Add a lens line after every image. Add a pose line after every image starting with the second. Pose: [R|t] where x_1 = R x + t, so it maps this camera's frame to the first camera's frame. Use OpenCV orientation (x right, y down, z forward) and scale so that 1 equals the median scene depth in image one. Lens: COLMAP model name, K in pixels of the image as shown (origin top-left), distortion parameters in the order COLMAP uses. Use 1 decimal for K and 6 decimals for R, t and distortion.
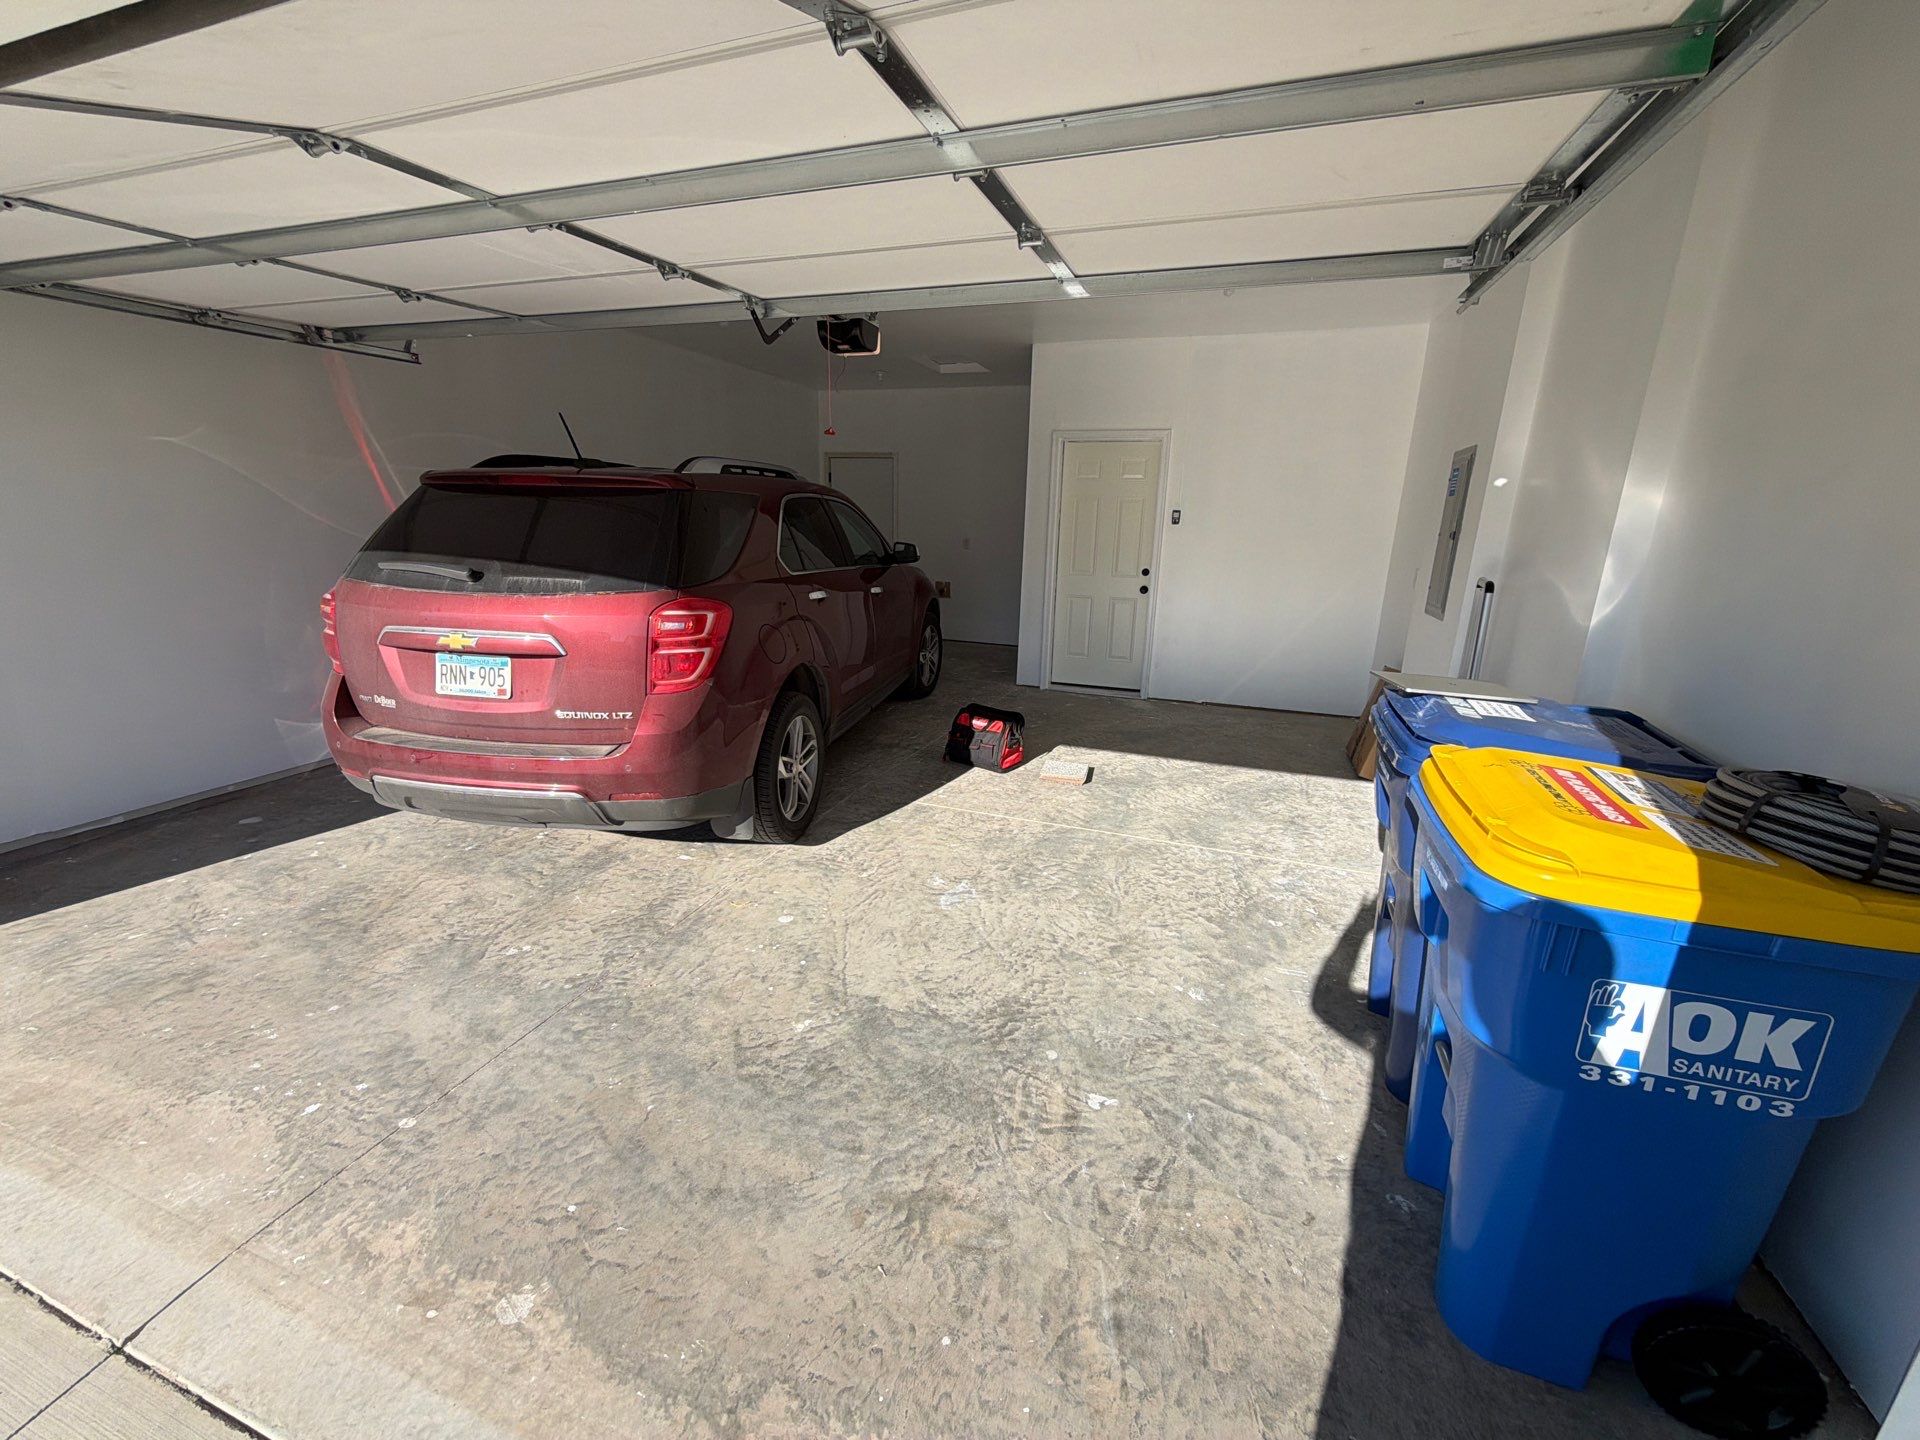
lens RADIAL K [[766.6, 0, 955.7], [0, 766.6, 720.3], [0, 0, 1]] dist [-0.001574, 0.000298]
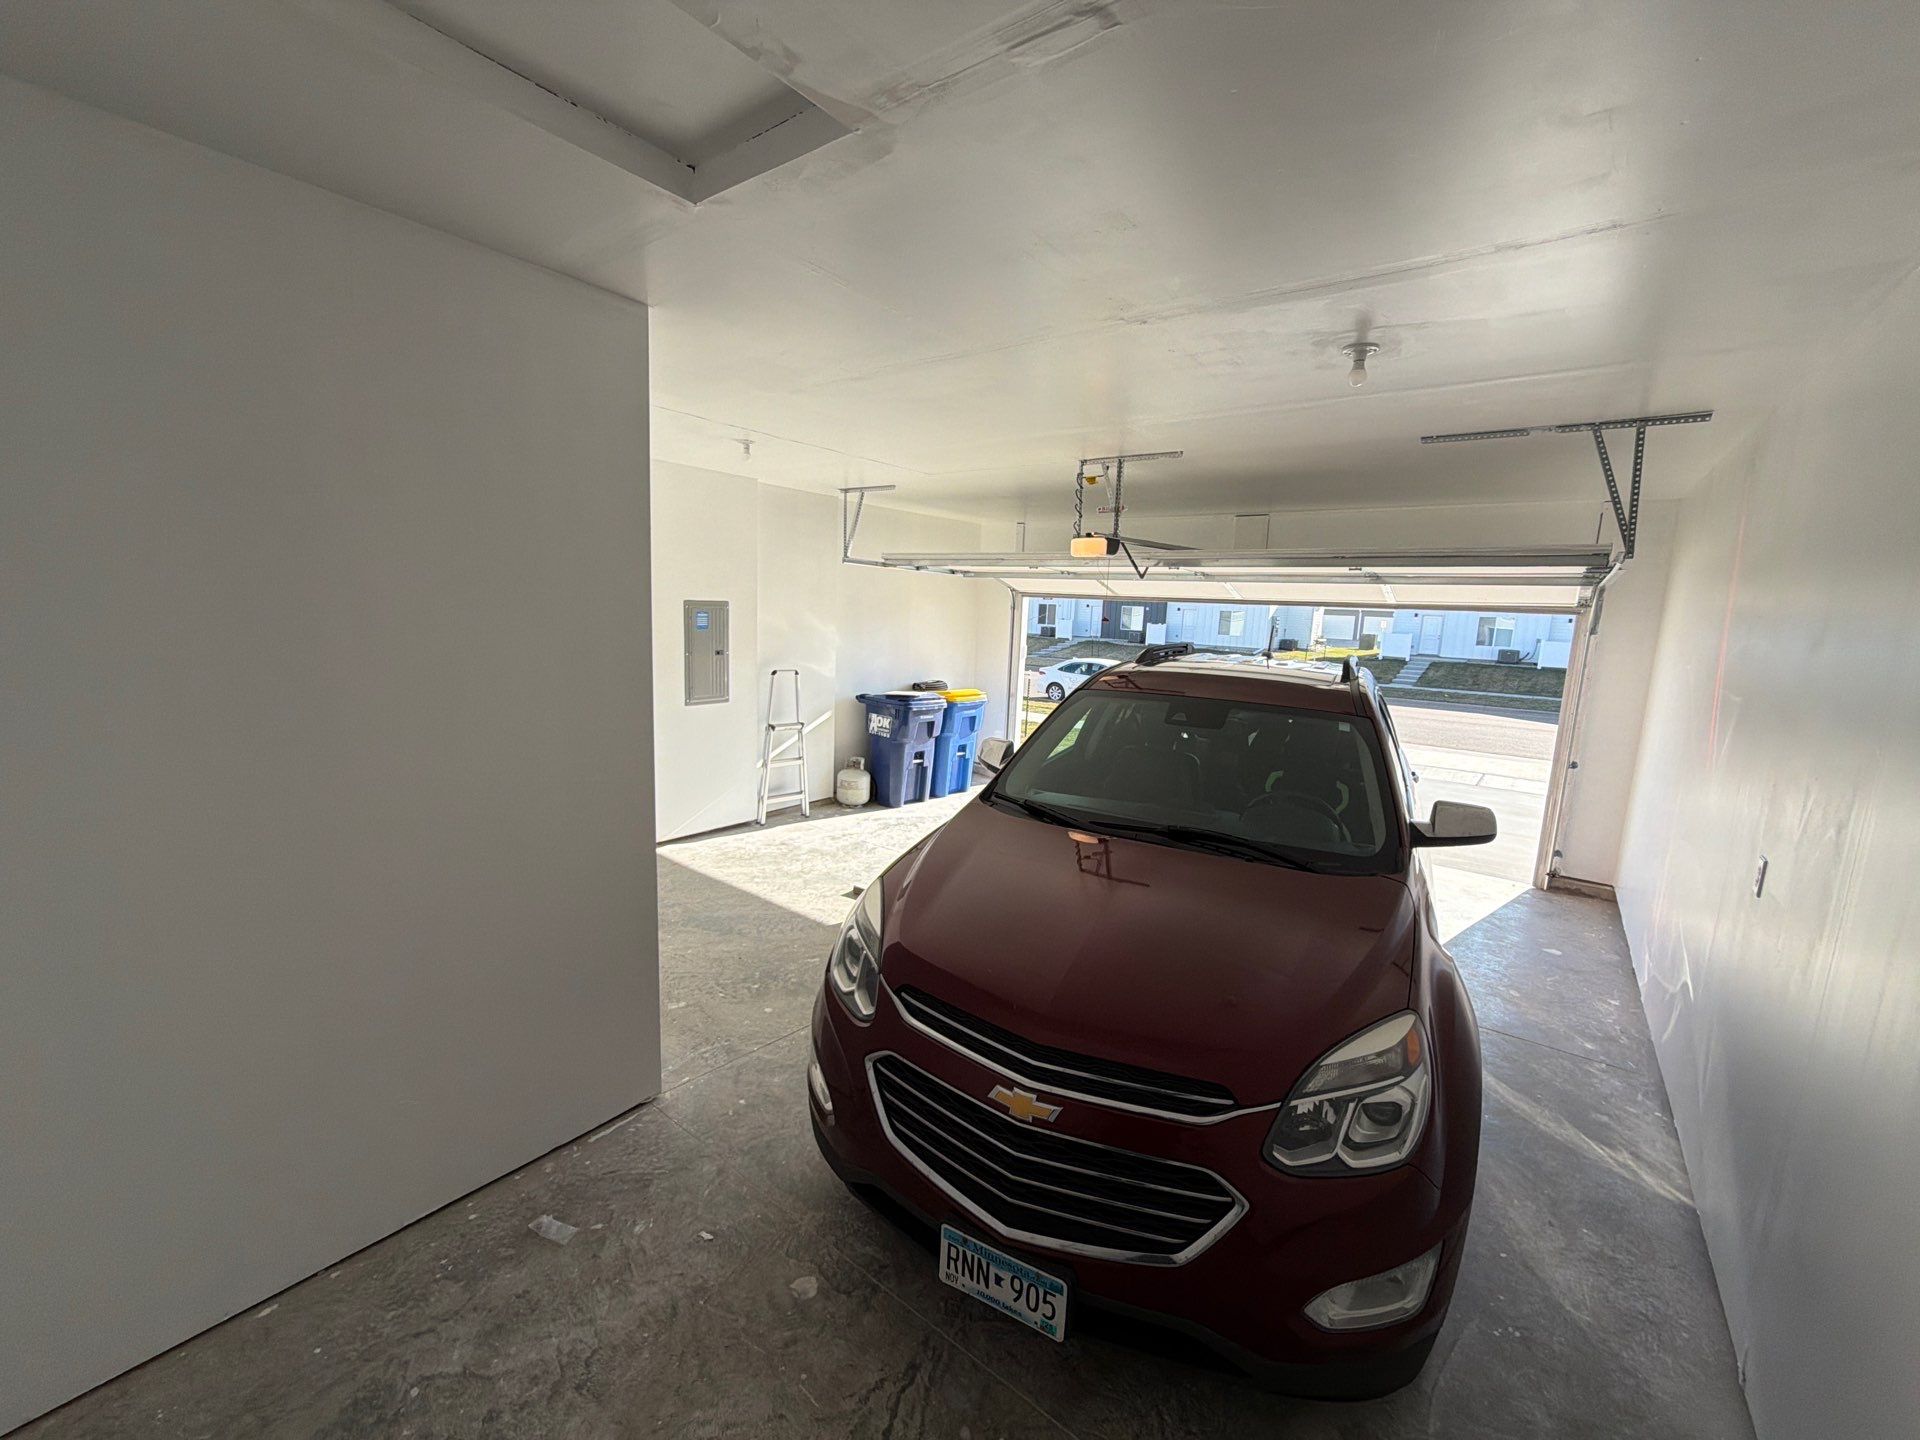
lens RADIAL K [[766.6, 0, 955.7], [0, 766.6, 720.3], [0, 0, 1]] dist [-0.001574, 0.000298]
pose [[-0.948590, -0.110157, 0.296718, -0.332748], [0.018565, 0.916501, 0.399603, -0.749181], [-0.315961, 0.384568, -0.867339, 2.298948]]
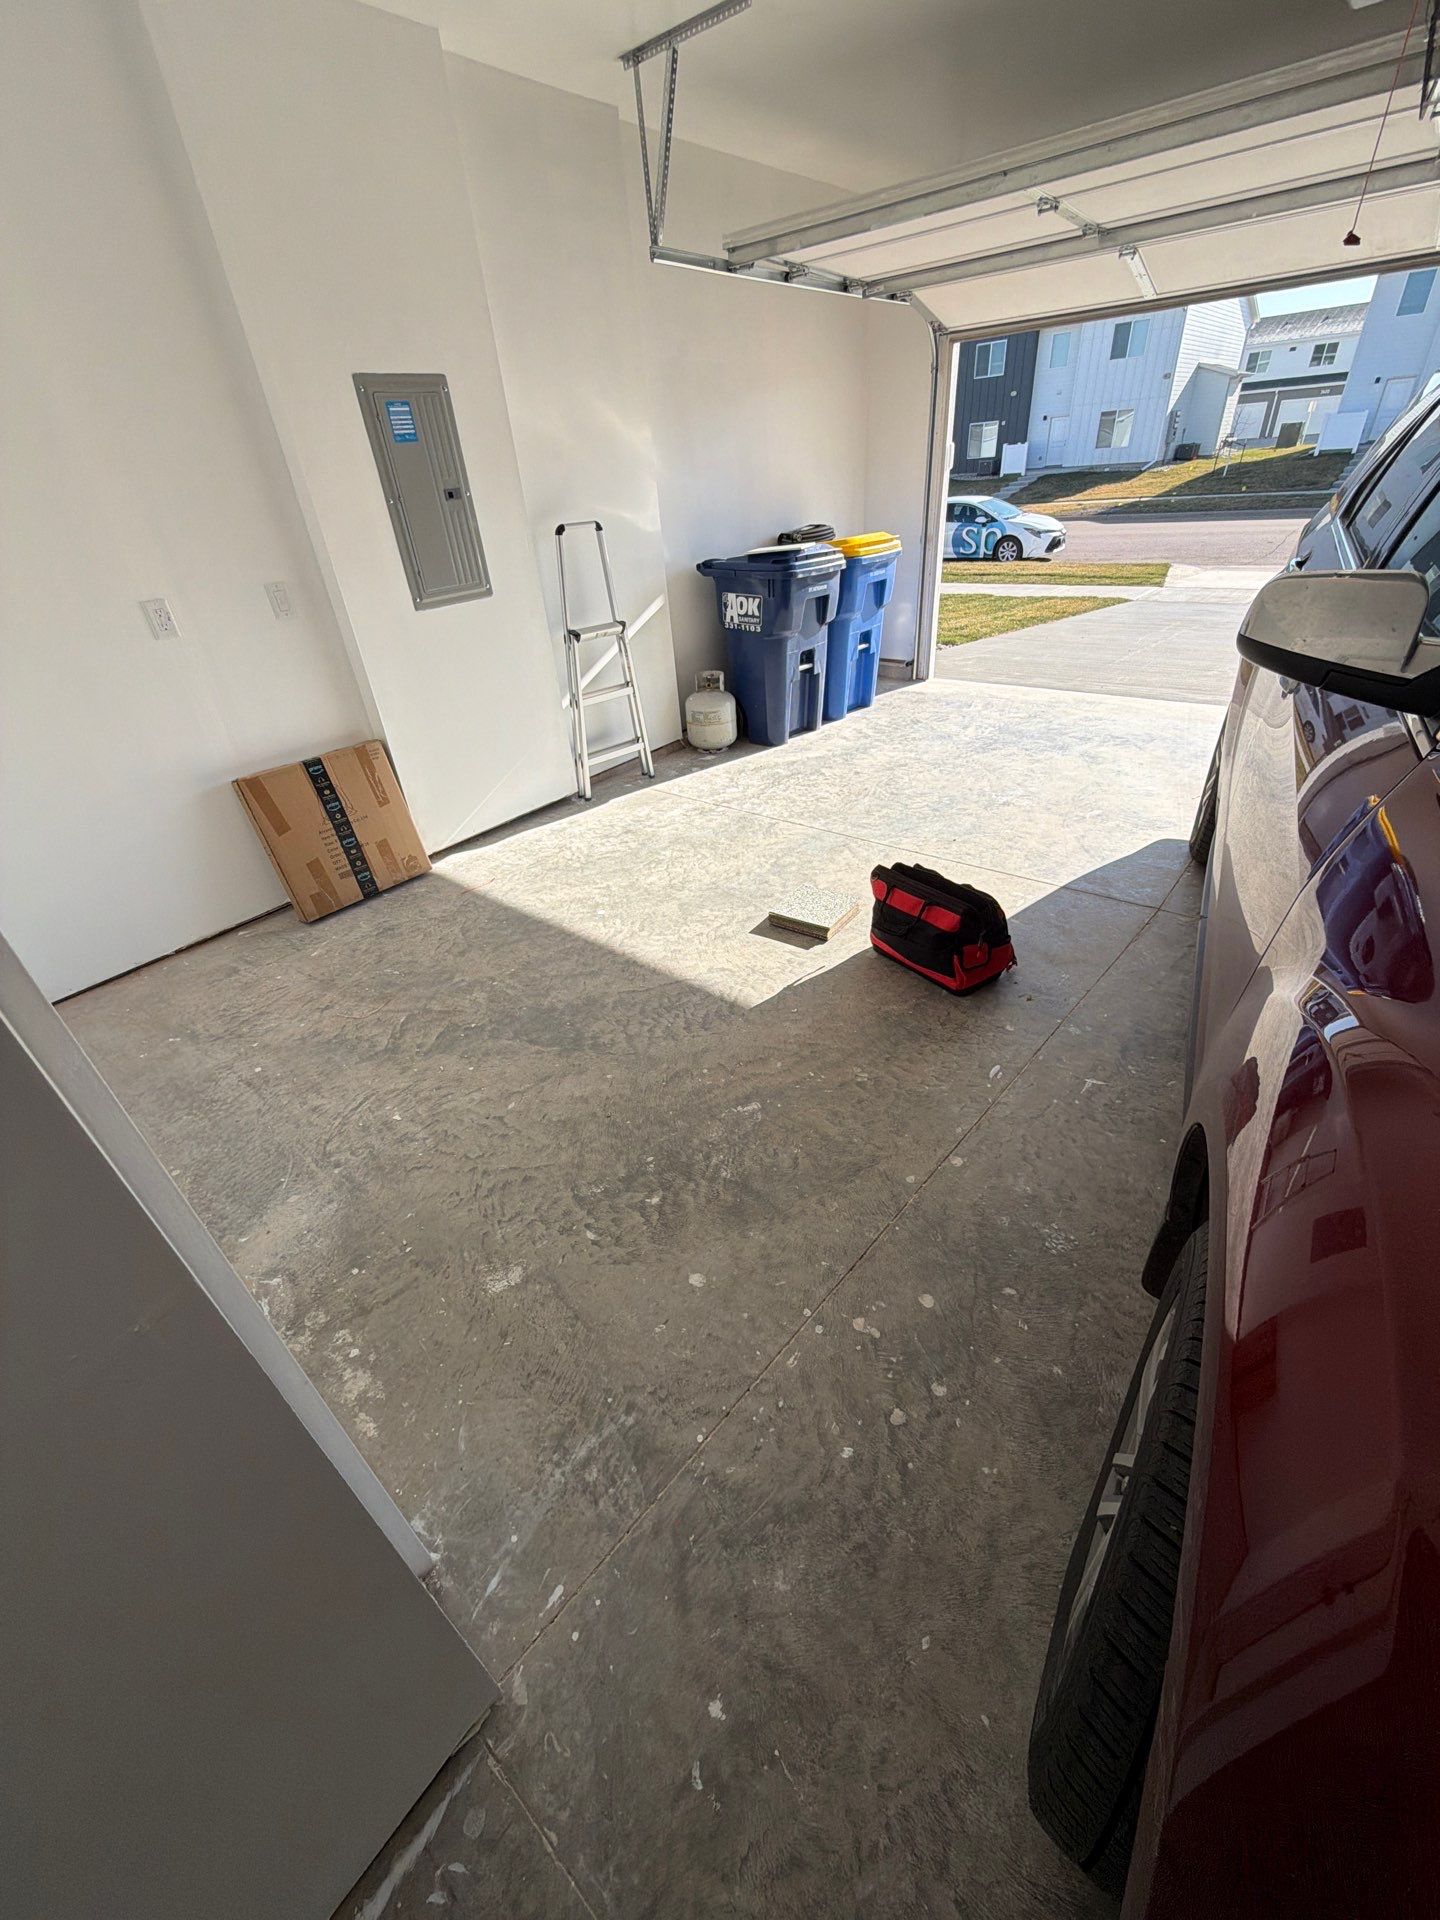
lens RADIAL K [[766.6, 0, 725.5], [0, 766.6, 959.6], [0, 0, 1]] dist [-0.001574, 0.000298]
pose [[-0.941704, -0.145960, 0.303133, 0.014482], [0.134261, 0.663111, 0.736382, -0.485747], [-0.308493, 0.734153, -0.604857, 1.803023]]
